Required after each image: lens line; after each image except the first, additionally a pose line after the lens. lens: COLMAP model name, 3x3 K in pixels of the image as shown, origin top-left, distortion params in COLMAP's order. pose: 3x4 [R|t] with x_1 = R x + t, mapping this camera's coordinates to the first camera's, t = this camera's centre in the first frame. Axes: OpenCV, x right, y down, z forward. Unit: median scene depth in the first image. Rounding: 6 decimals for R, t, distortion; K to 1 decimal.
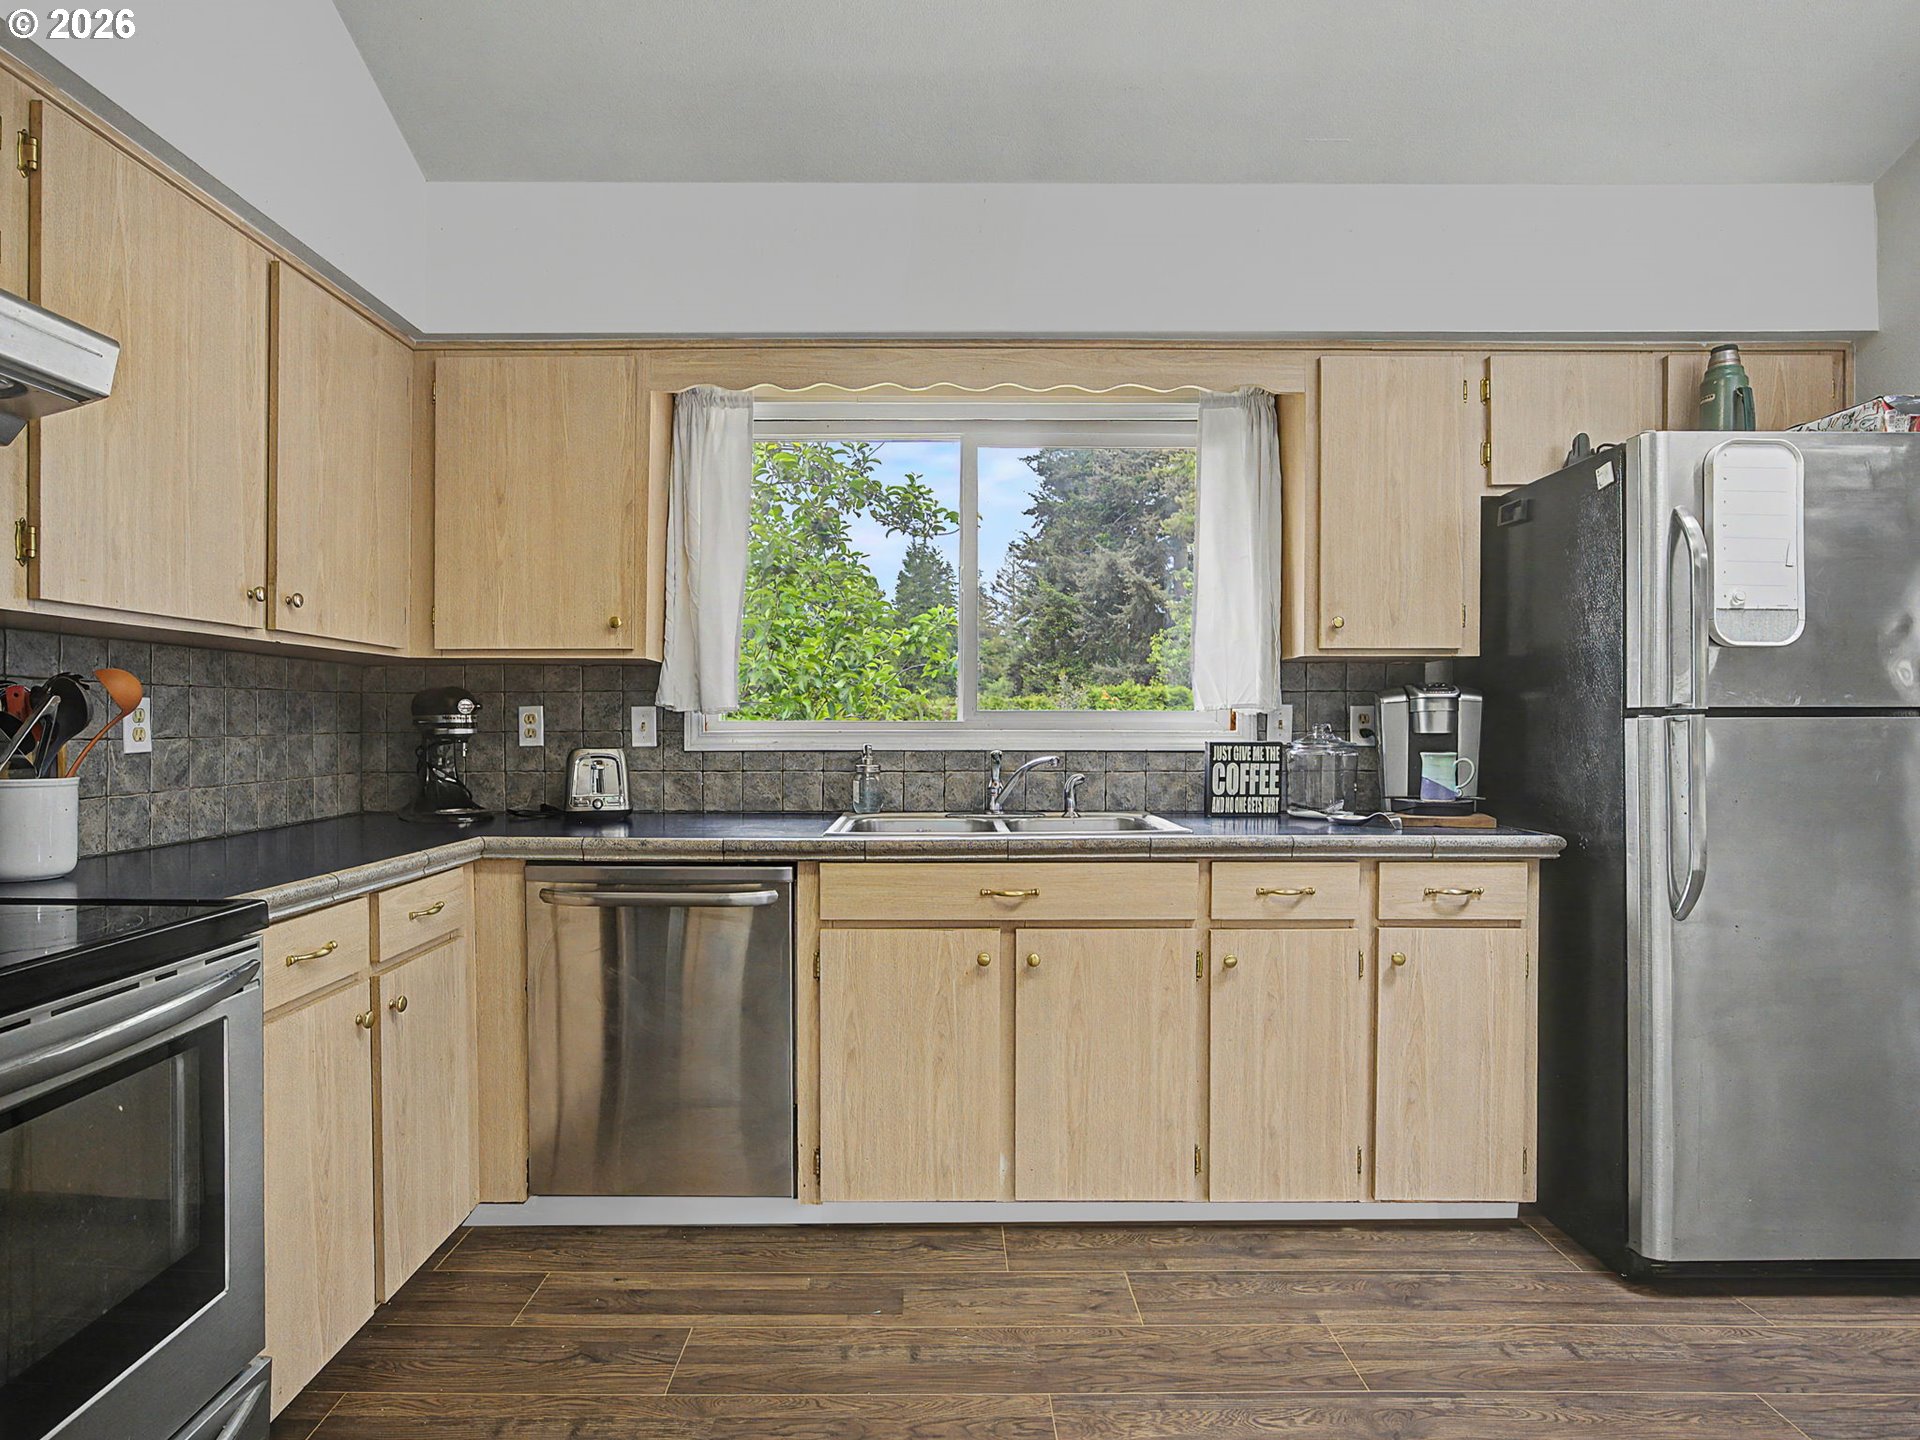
lens RADIAL K [[1062.4, 0, 958.8], [0, 1062.4, 735.0], [0, 0, 1]] dist [-0.017456, 0.005969]
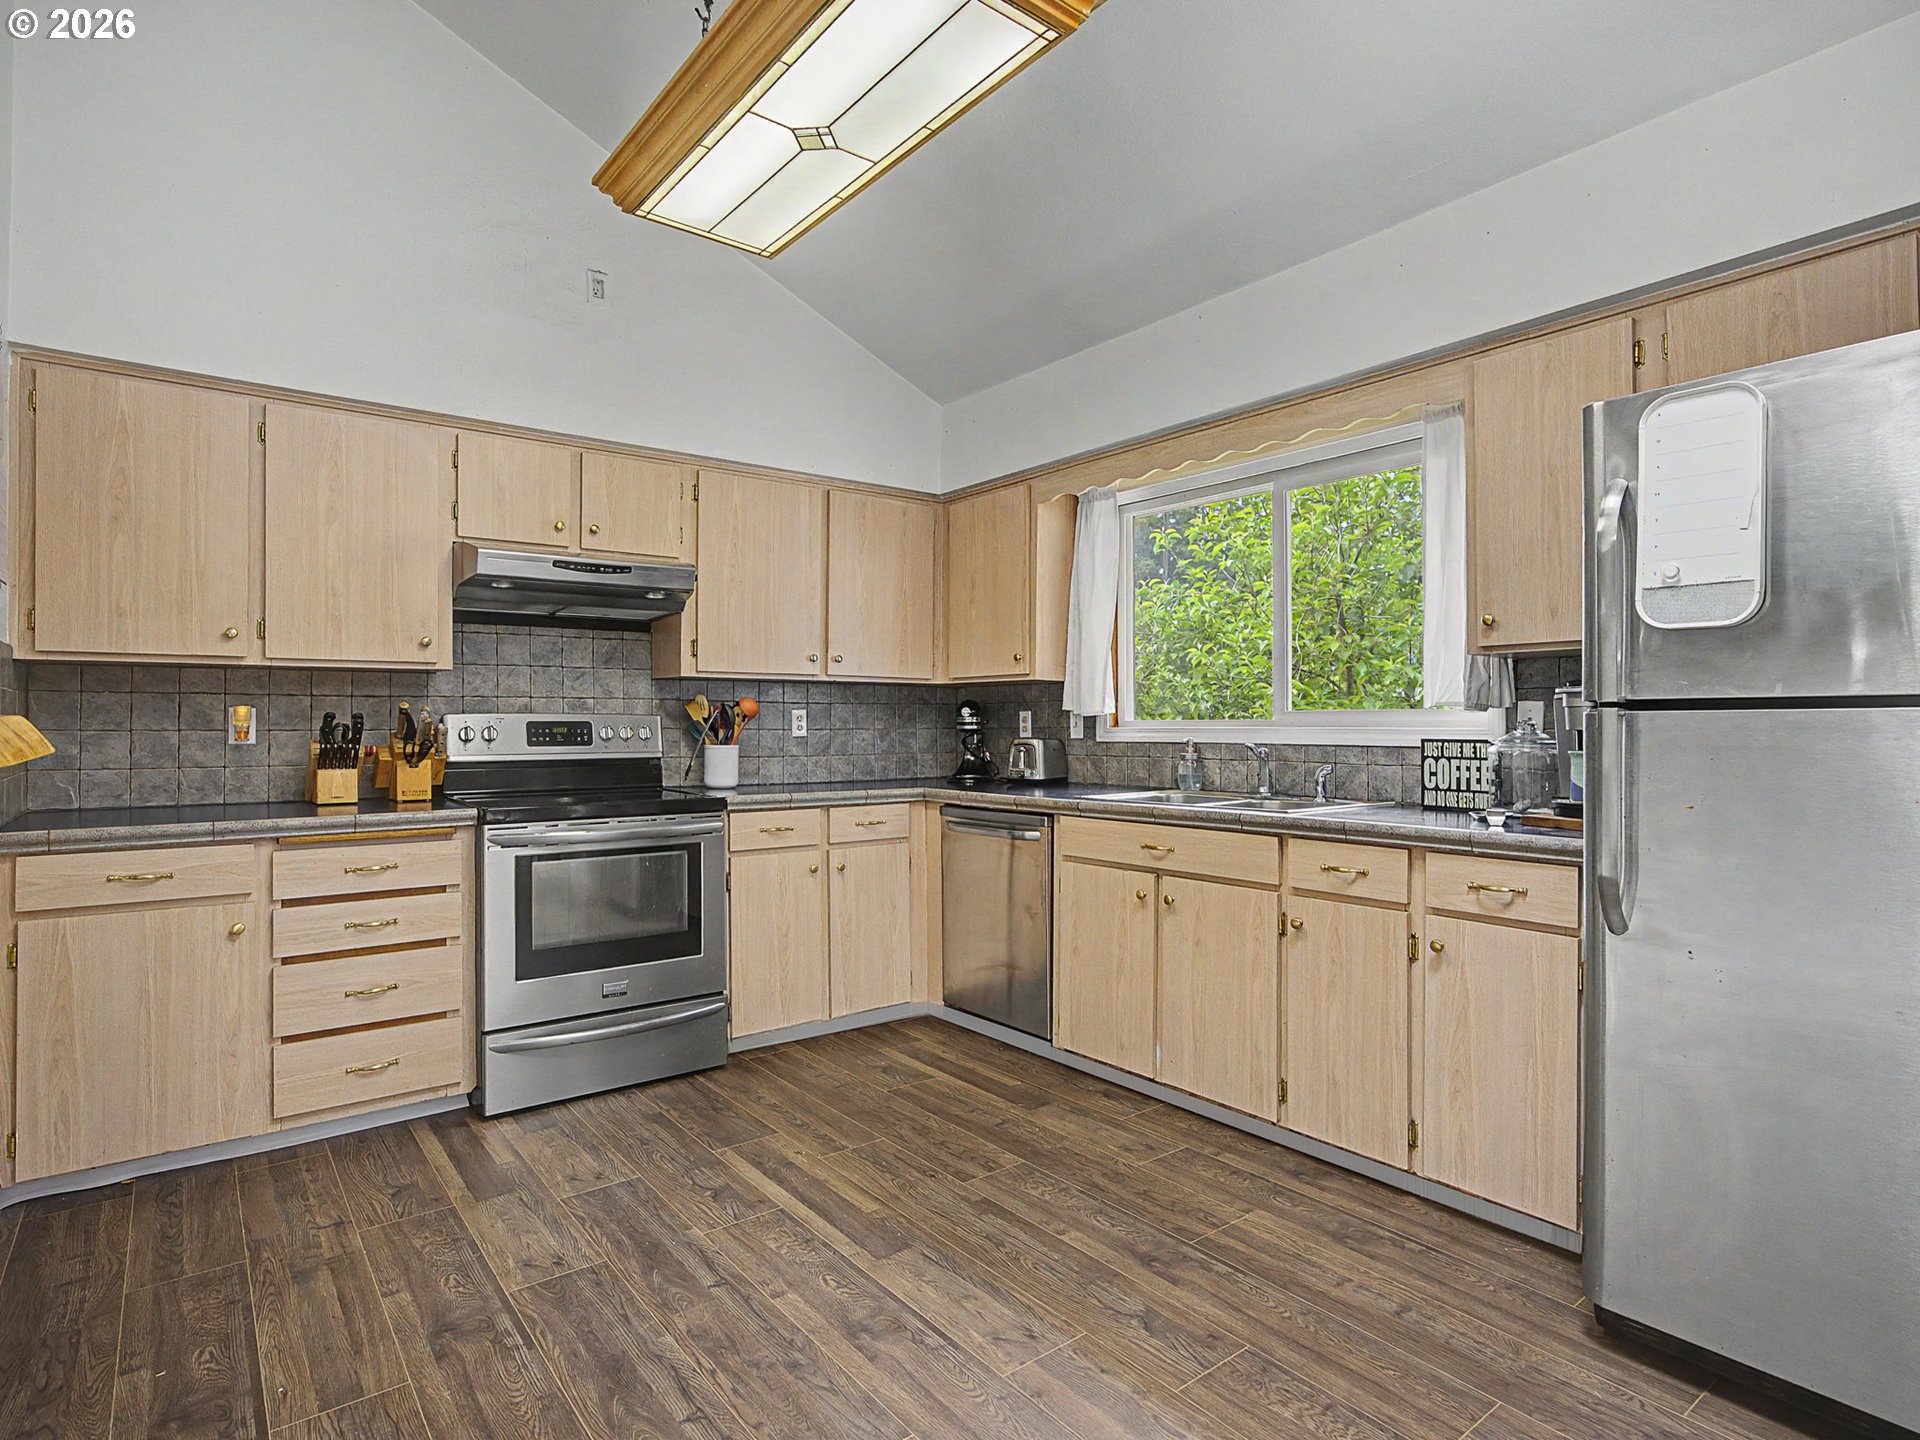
lens RADIAL K [[1062.4, 0, 978.3], [0, 1062.4, 719.7], [0, 0, 1]] dist [-0.017456, 0.005969]
pose [[0.608884, -0.004561, -0.793246, 0.855334], [-0.009269, 0.999874, -0.012864, 0.006108], [0.793205, 0.015185, 0.608766, 0.005800]]
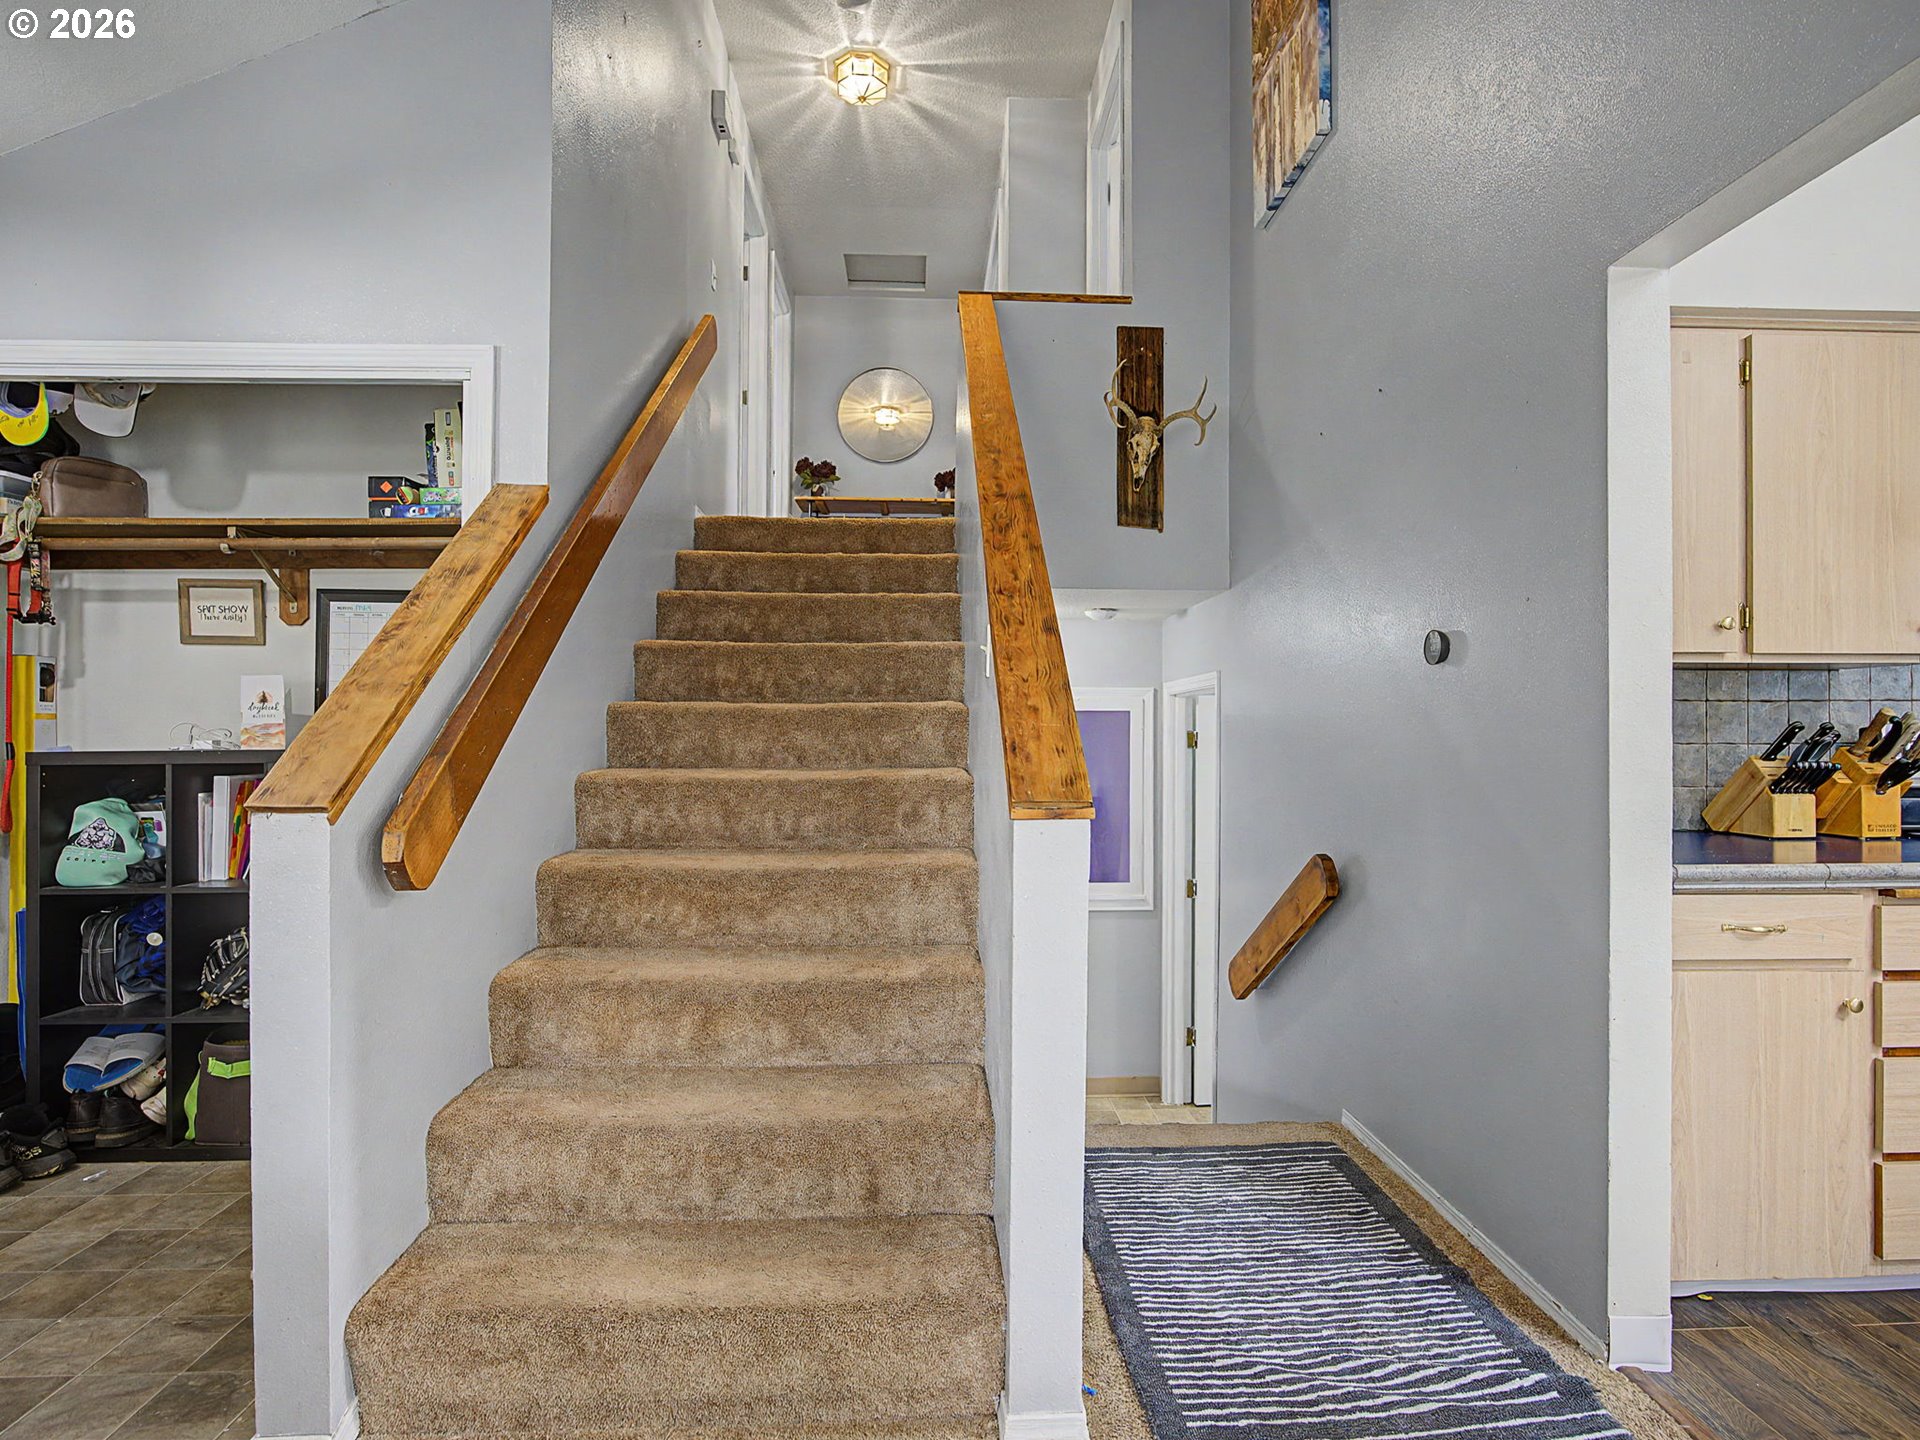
lens RADIAL K [[1062.4, 0, 956.8], [0, 1062.4, 730.2], [0, 0, 1]] dist [-0.017456, 0.005969]
pose [[0.030434, -0.001884, -0.999535, 0.382029], [-0.015886, 0.999871, -0.002368, 0.010738], [0.999411, 0.015951, 0.030400, -0.608522]]
